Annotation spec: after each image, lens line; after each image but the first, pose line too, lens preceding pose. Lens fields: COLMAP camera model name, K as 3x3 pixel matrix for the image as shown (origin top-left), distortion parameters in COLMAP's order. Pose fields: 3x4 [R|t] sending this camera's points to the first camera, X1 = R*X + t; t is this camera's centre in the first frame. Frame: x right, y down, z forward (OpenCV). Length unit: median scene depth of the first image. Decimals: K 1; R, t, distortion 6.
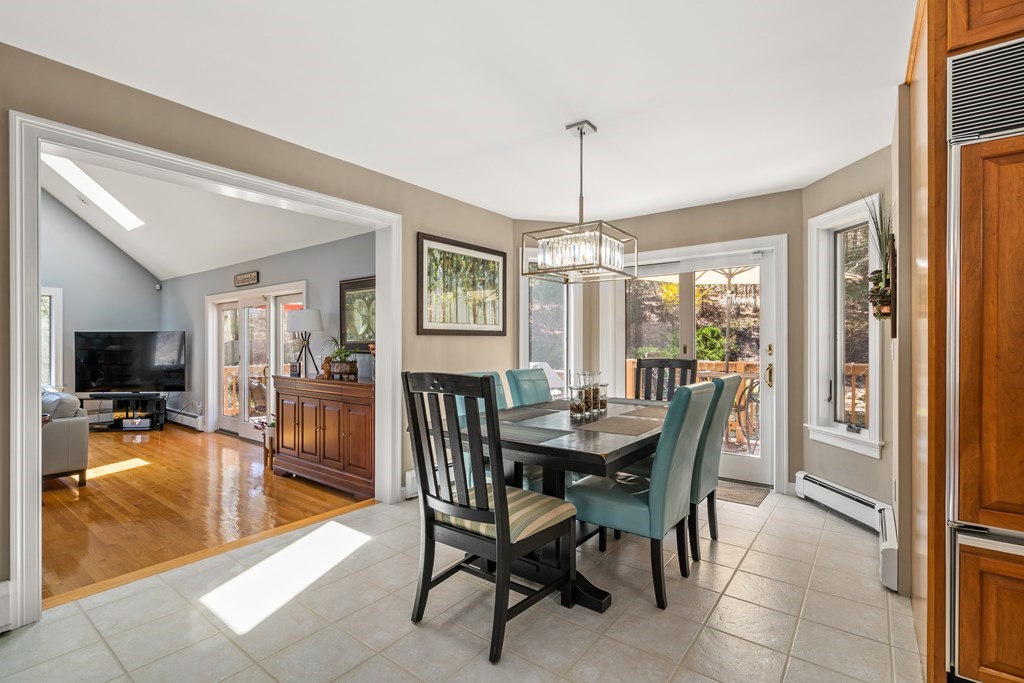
lens RADIAL K [[470.6, 0, 514.6], [0, 470.6, 342.6], [0, 0, 1]] dist [-0.000659, -0.000265]
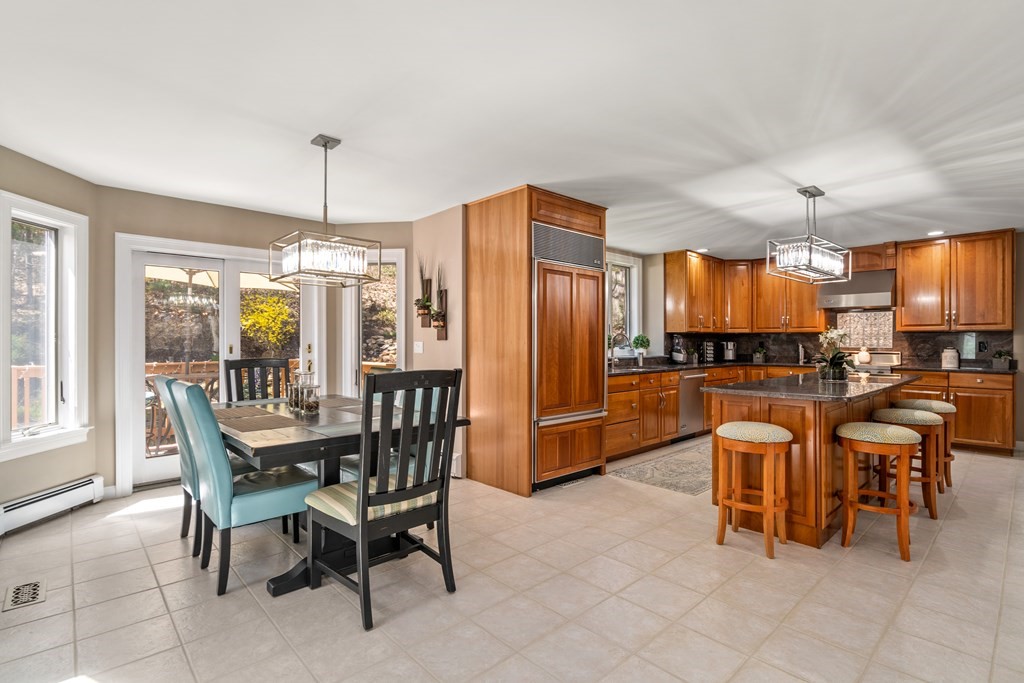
lens RADIAL K [[486.8, 0, 512.0], [0, 486.8, 341.5], [0, 0, 1]] dist [-0.000490, 0.001203]
pose [[0.172917, 0.001315, 0.984935, -0.558586], [-0.000898, 0.999999, -0.001177, -0.001466], [-0.984936, -0.000681, 0.172918, 0.255869]]
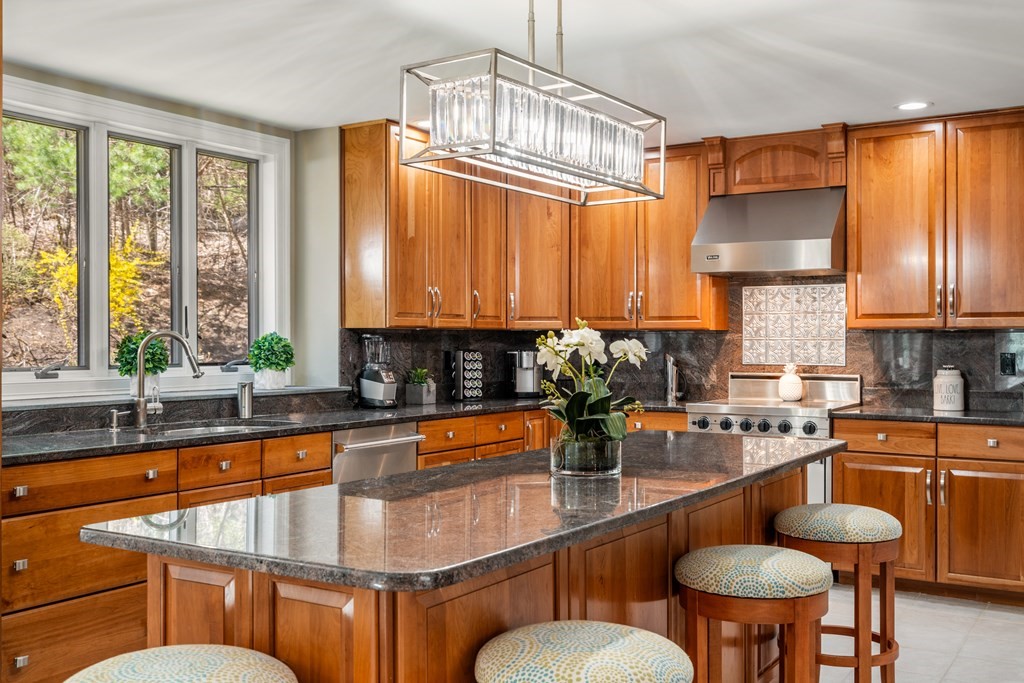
lens RADIAL K [[1029.3, 0, 507.4], [0, 1029.3, 339.1], [0, 0, 1]] dist [0.016697, 0.005947]
pose [[-0.080204, 0.002055, 0.996776, -0.245458], [-0.001943, 0.999996, -0.002218, -0.017125], [-0.996777, -0.002114, -0.080200, -0.066479]]
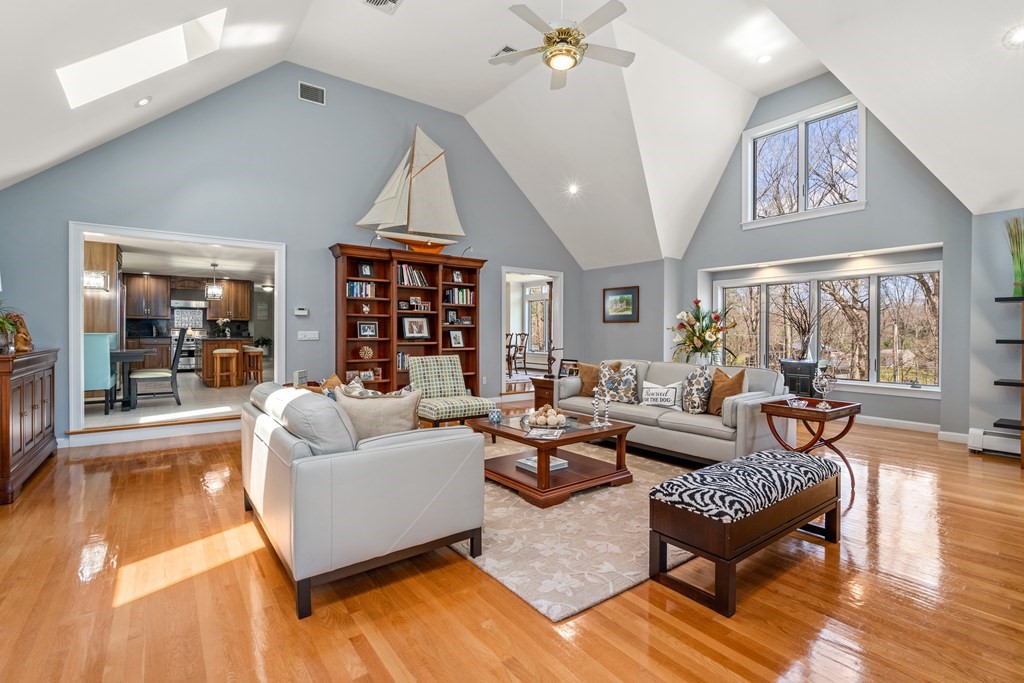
lens RADIAL K [[475.1, 0, 509.0], [0, 475.1, 344.5], [0, 0, 1]] dist [0.001450, 0.000821]
pose [[-0.957207, -0.010973, 0.289197, -1.598359], [-0.005146, 0.999768, 0.020904, 0.047520], [-0.289360, 0.018522, -0.957041, 1.676699]]
